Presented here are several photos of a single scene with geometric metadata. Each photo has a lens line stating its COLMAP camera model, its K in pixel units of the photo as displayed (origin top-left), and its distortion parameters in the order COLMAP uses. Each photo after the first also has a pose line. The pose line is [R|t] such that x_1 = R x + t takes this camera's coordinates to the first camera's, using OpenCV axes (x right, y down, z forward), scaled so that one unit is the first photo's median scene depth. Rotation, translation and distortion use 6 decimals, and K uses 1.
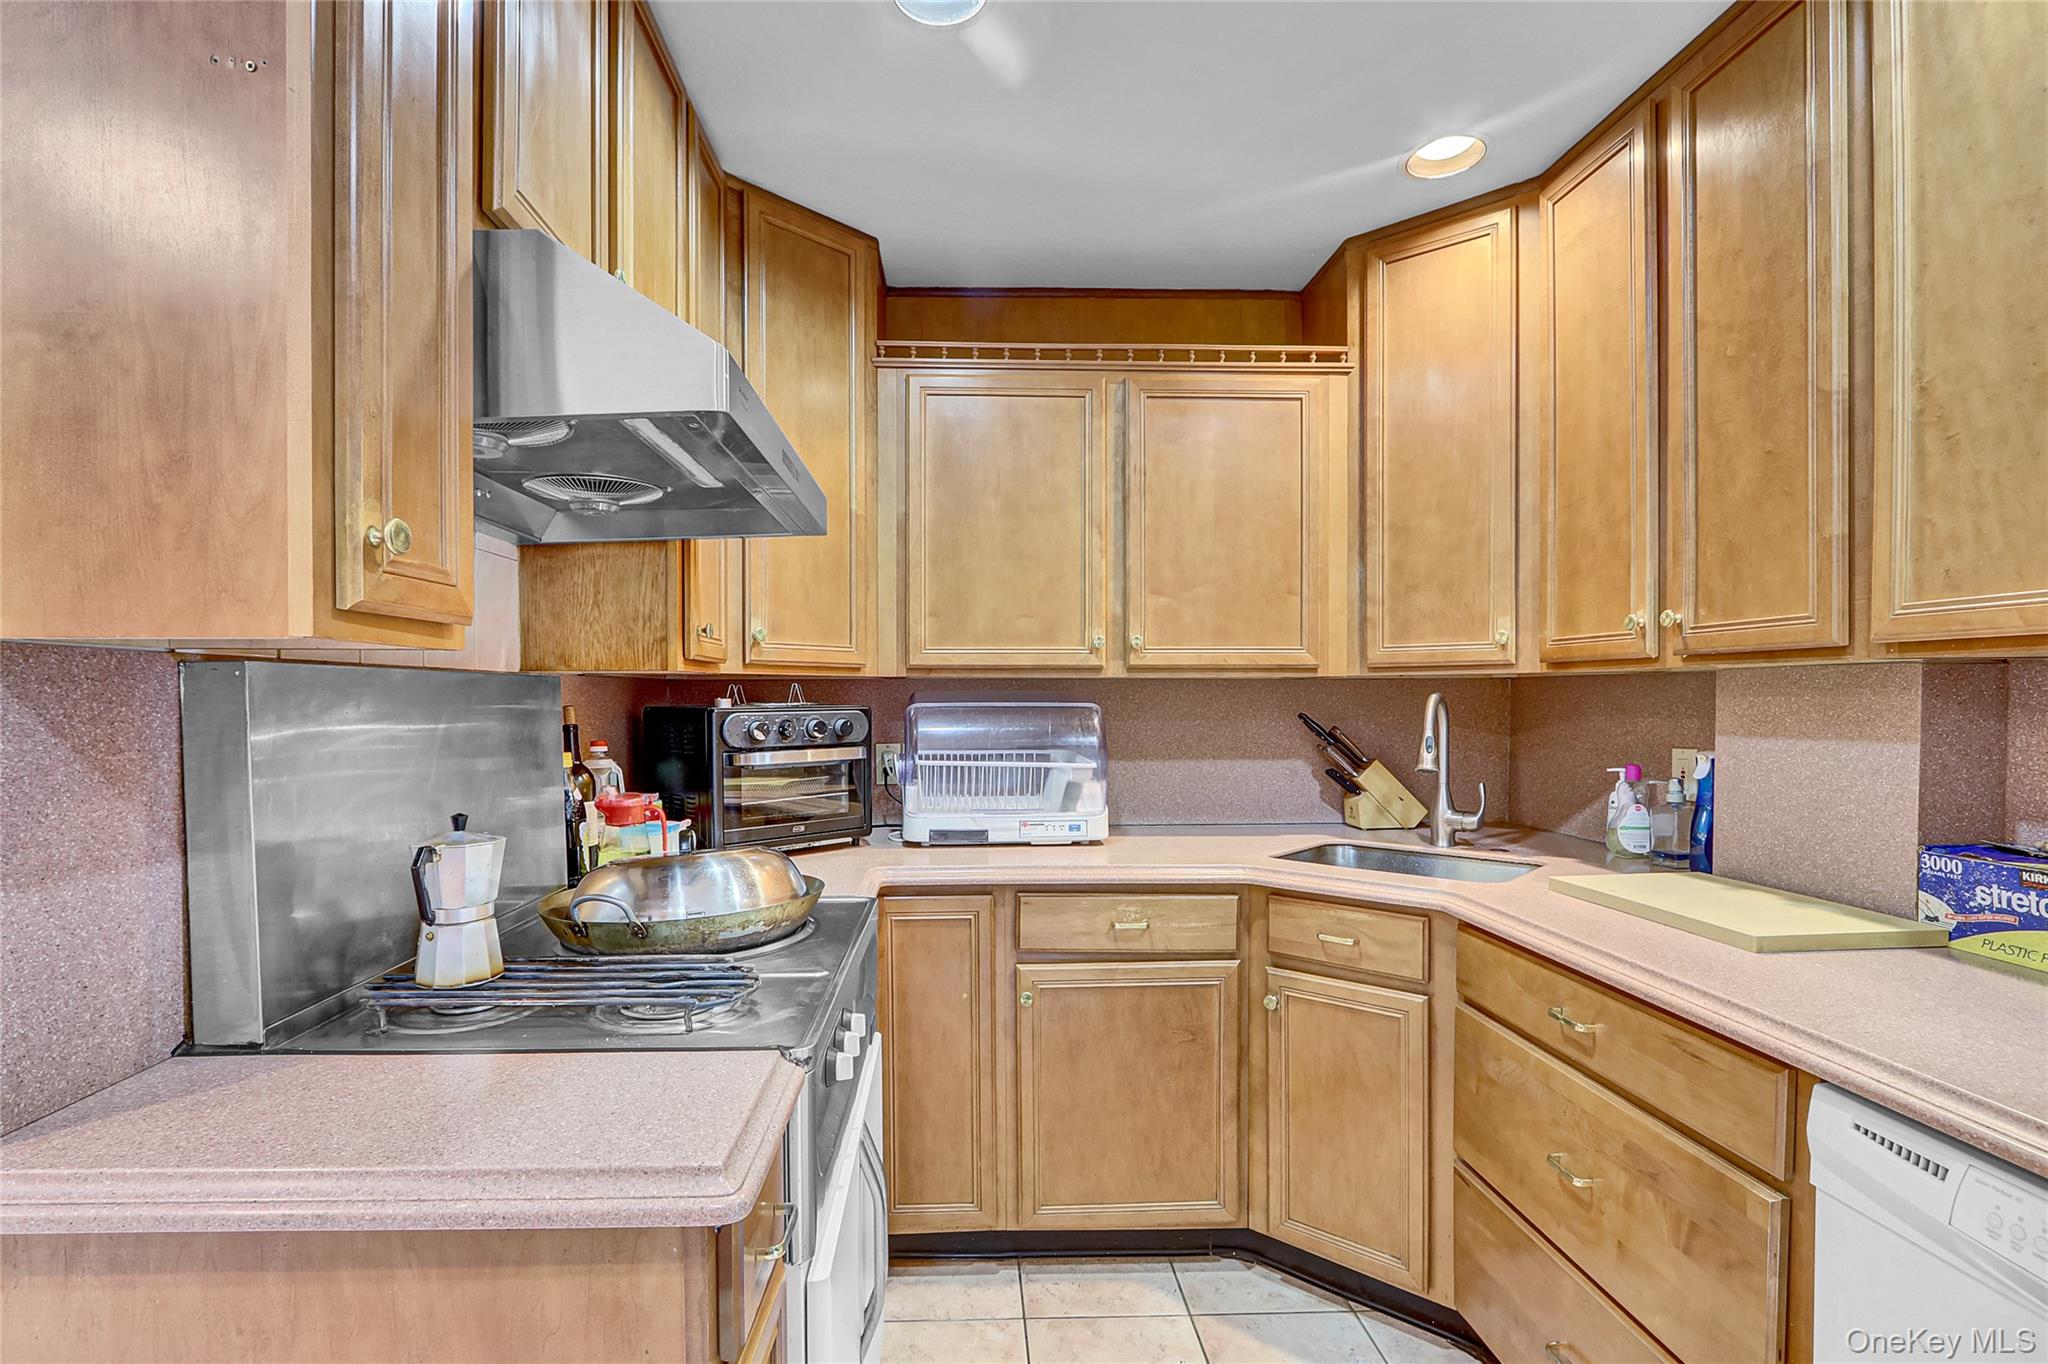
lens RADIAL K [[964.8, 0, 1015.9], [0, 964.8, 727.8], [0, 0, 1]] dist [-0.012848, 0.000762]
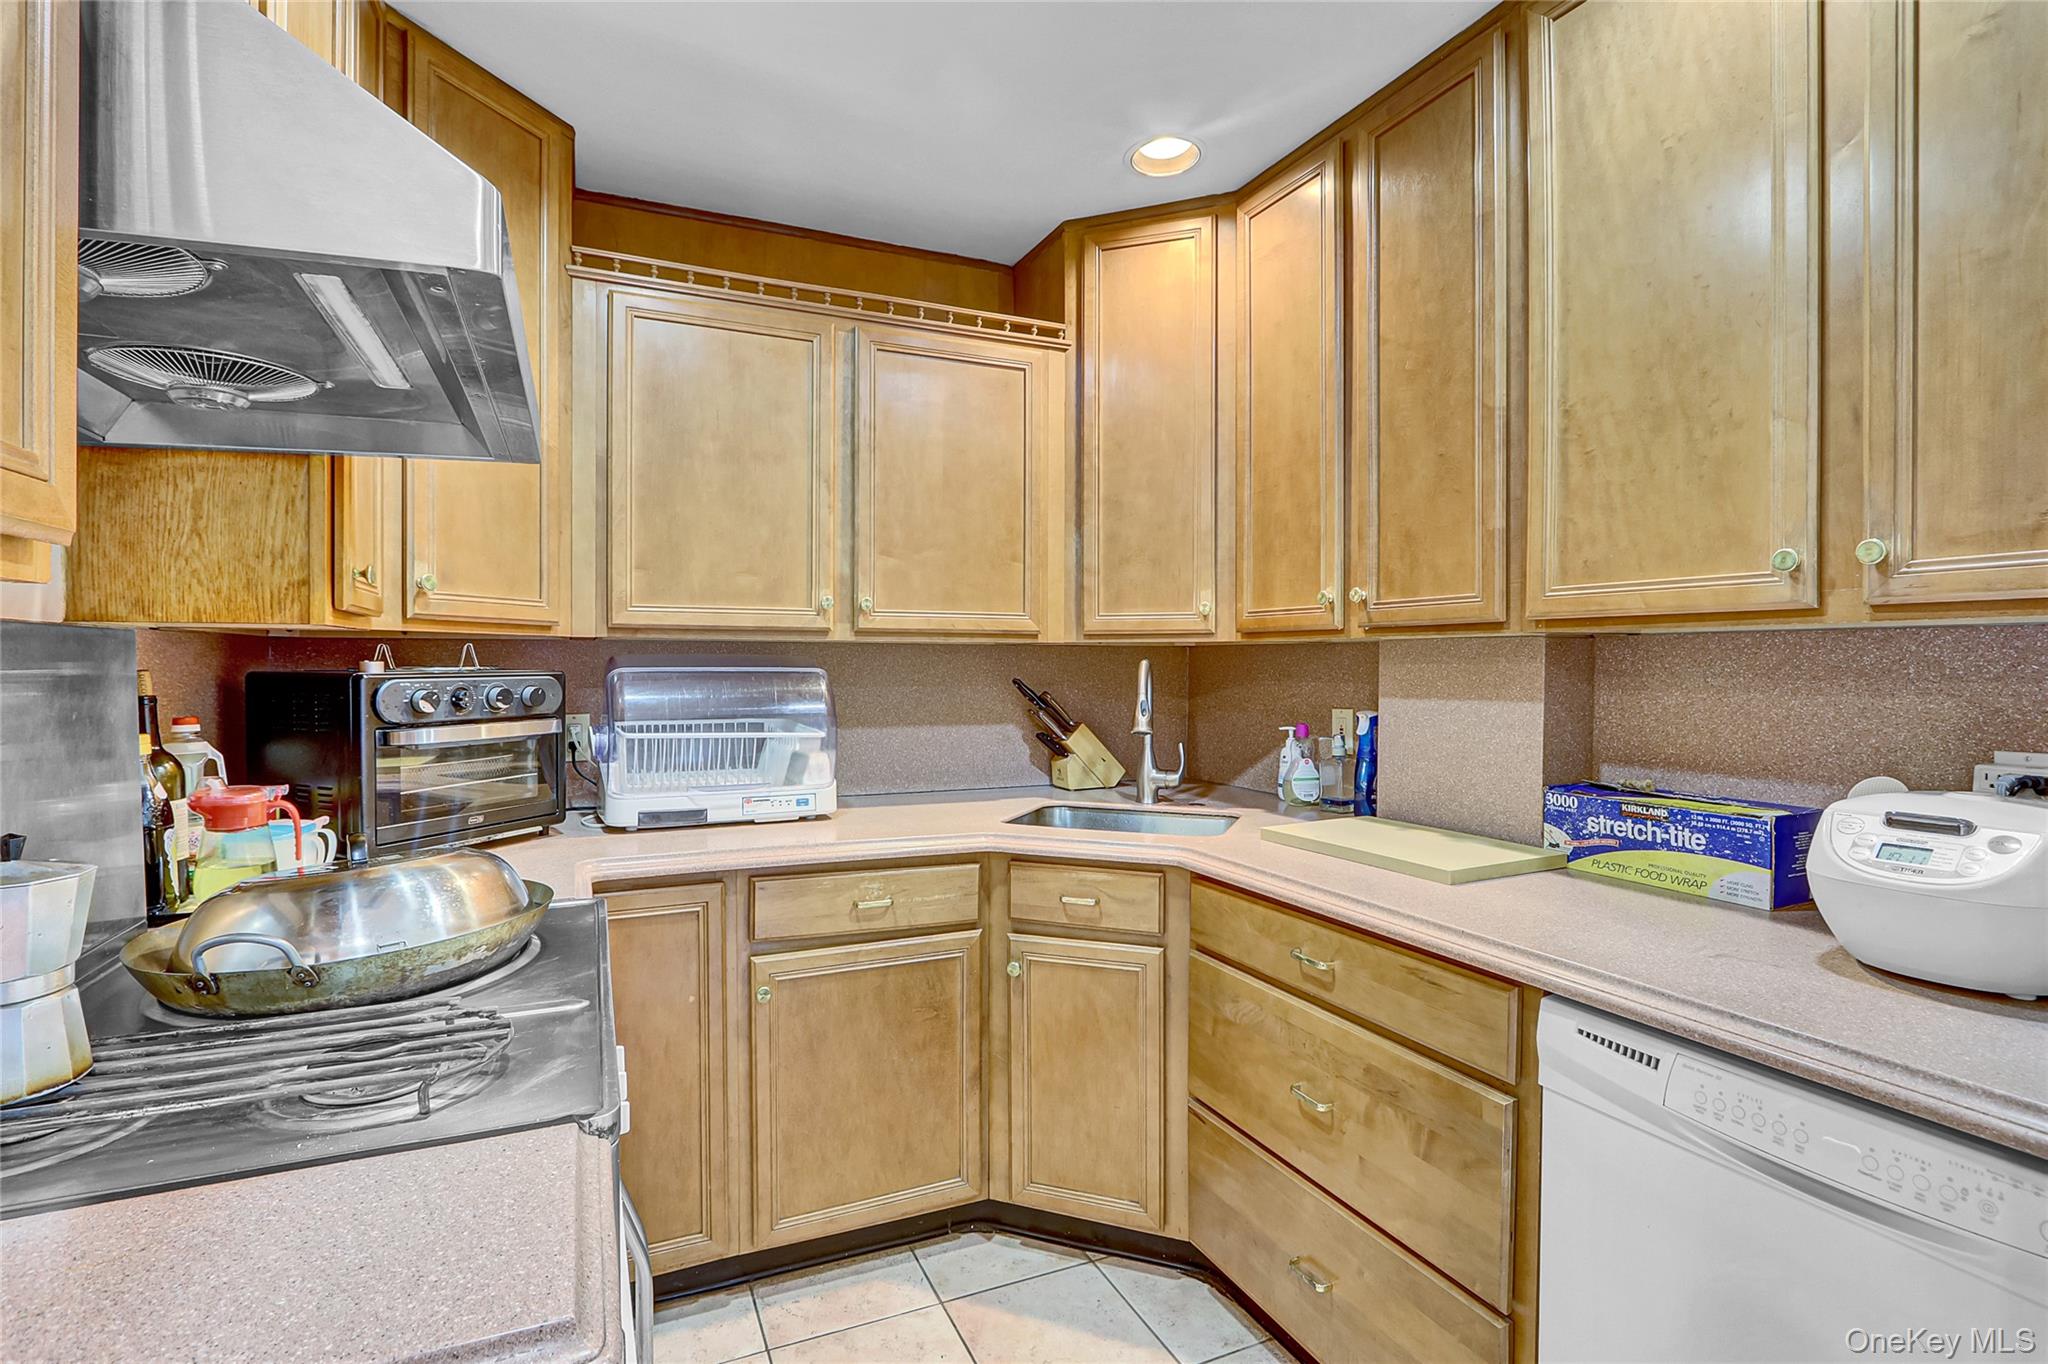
lens RADIAL K [[949.8, 0, 1012.2], [0, 949.8, 685.5], [0, 0, 1]] dist [-0.014134, 0.000117]
pose [[0.932550, -0.004189, 0.361015, -0.094958], [0.007080, 0.999953, -0.006684, -0.001526], [-0.360970, 0.008789, 0.932536, 0.087063]]
